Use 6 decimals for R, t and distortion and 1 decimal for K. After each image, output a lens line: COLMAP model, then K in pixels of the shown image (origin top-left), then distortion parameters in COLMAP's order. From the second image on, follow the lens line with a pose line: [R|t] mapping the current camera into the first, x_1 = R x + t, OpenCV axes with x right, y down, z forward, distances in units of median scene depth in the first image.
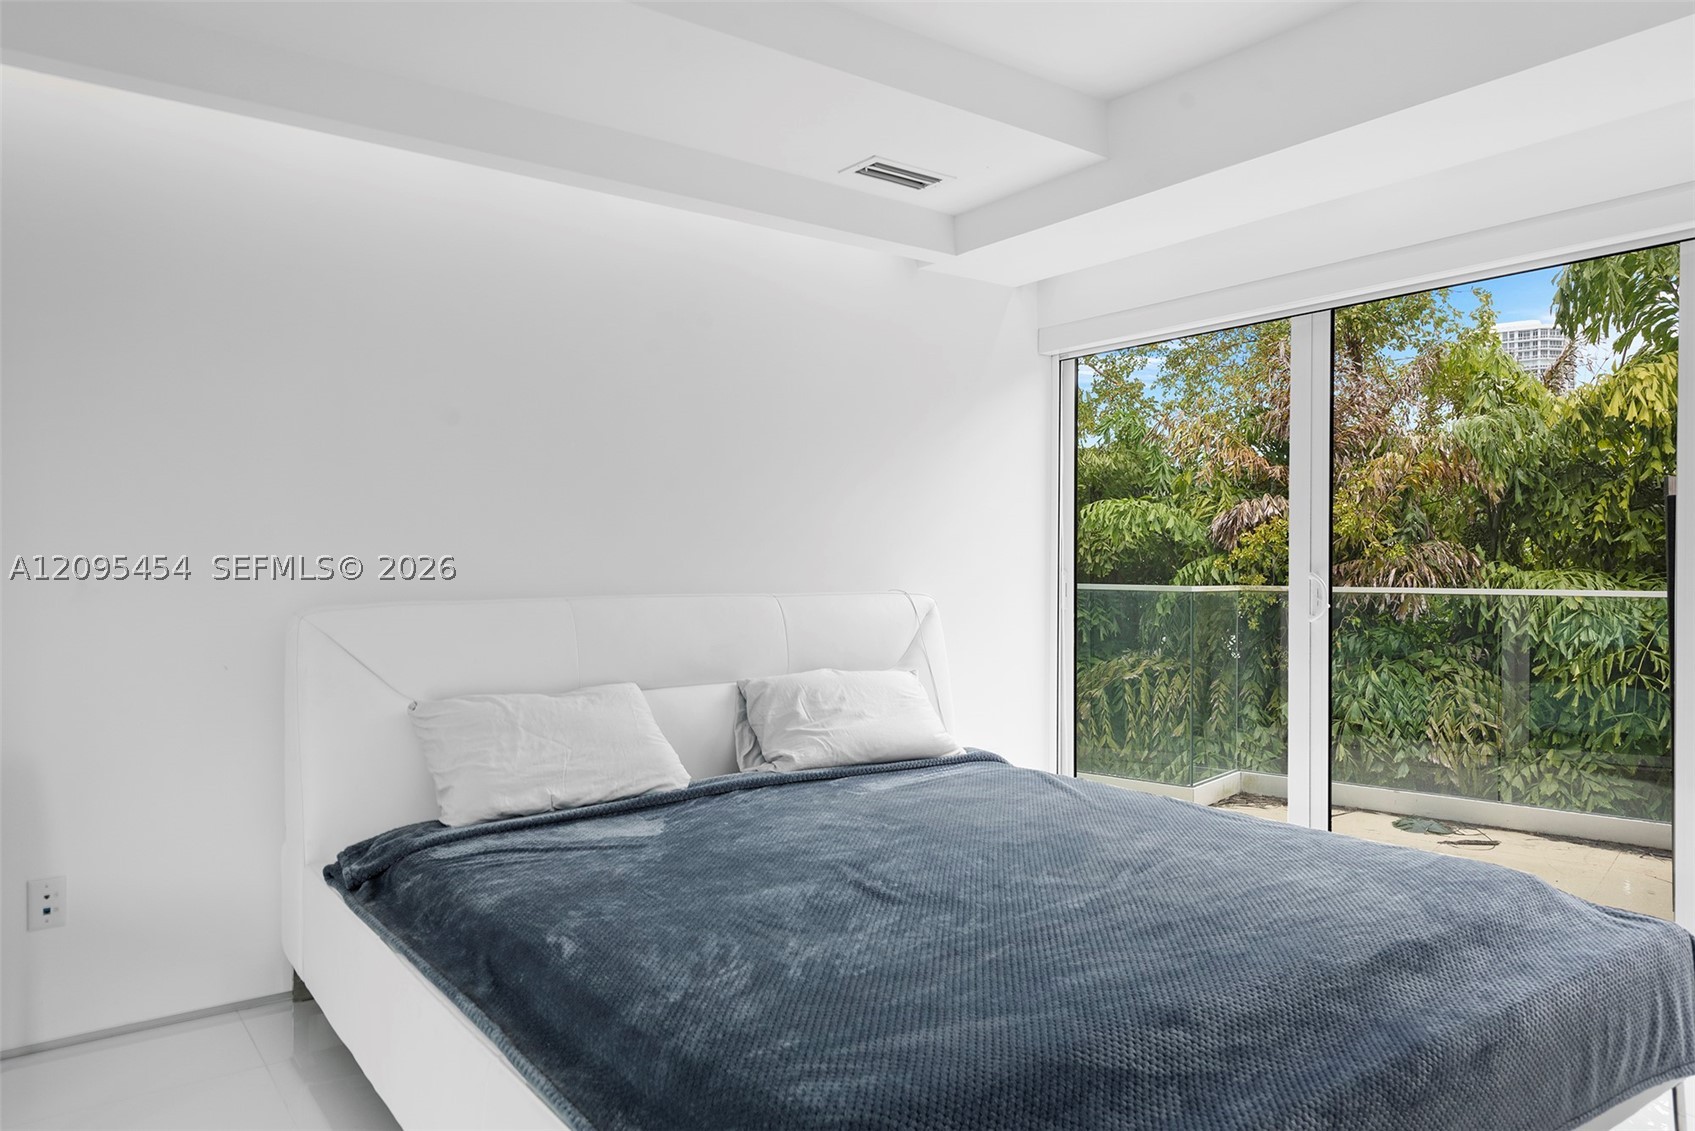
lens RADIAL K [[1148.7, 0, 846.7], [0, 1148.7, 563.8], [0, 0, 1]] dist [0.026249, -0.007310]
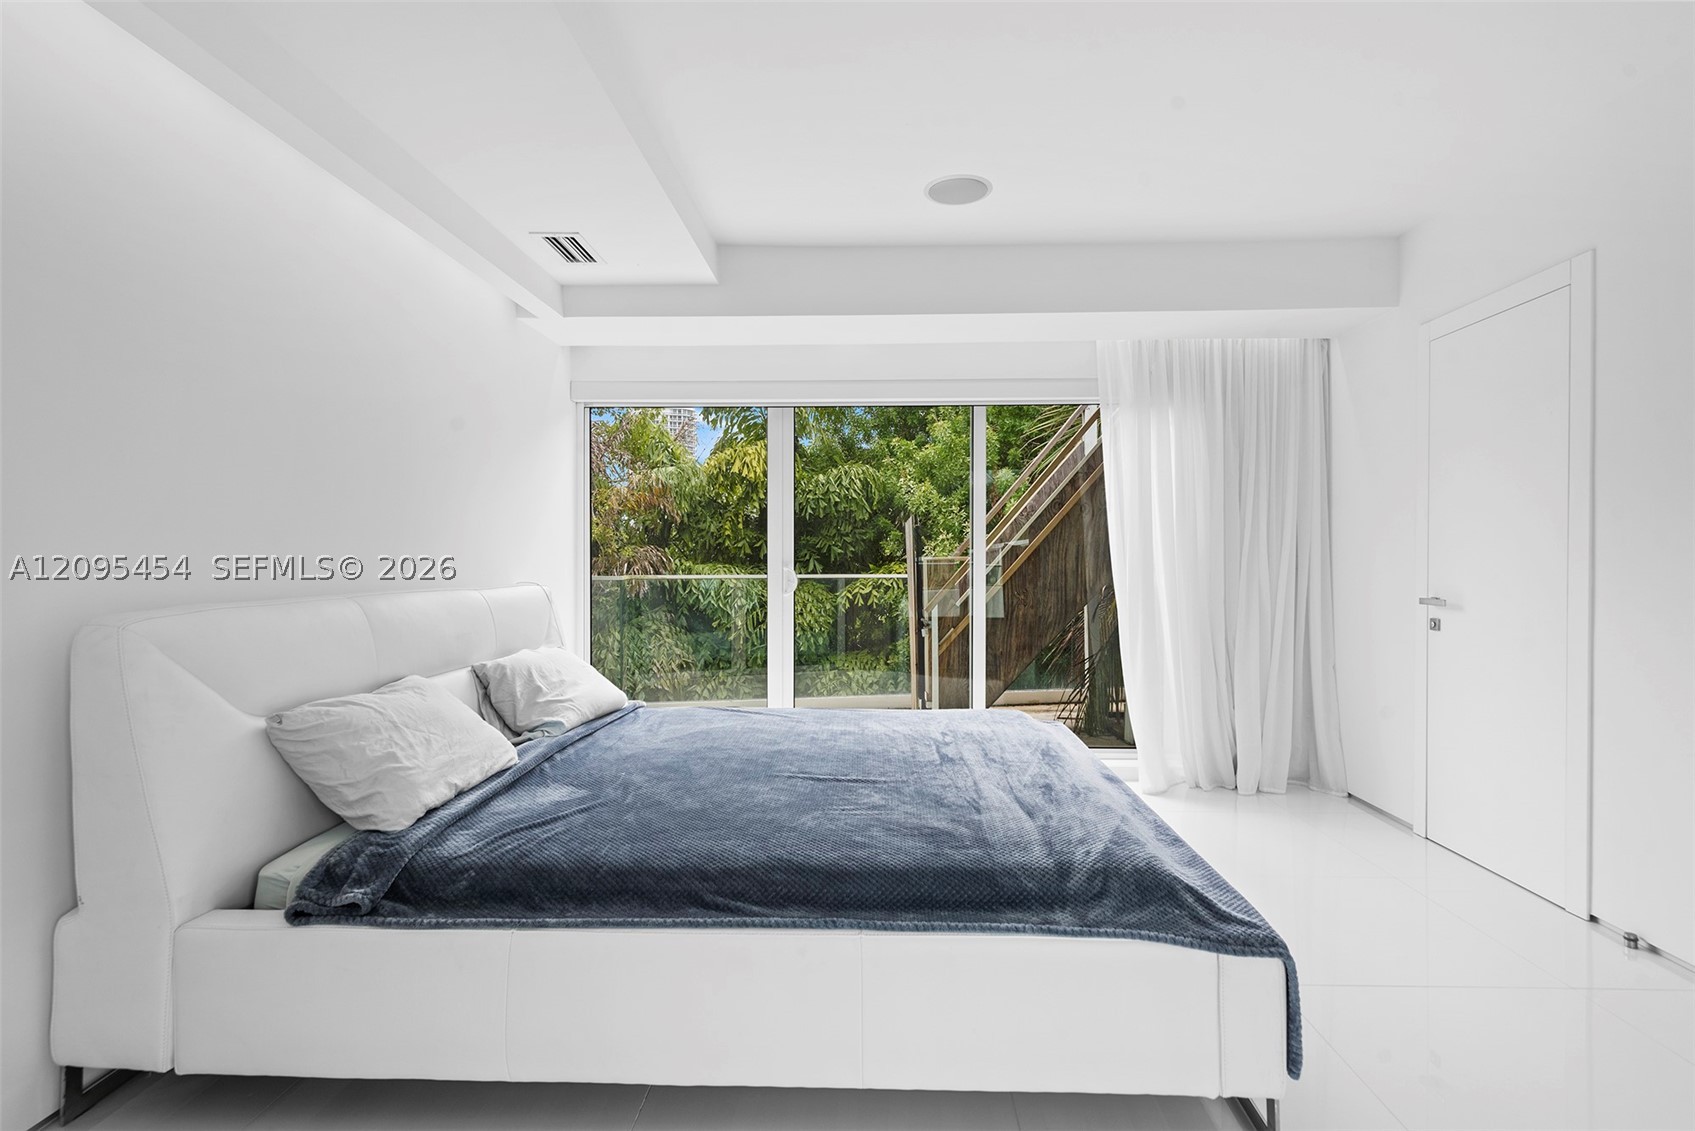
lens RADIAL K [[859.3, 0, 848.6], [0, 859.3, 565.3], [0, 0, 1]] dist [0.006257, 0.001104]
pose [[0.617403, -0.006137, 0.786623, -0.240911], [0.000748, 0.999974, 0.007214, -0.000747], [-0.786647, -0.003865, 0.617391, 0.088701]]
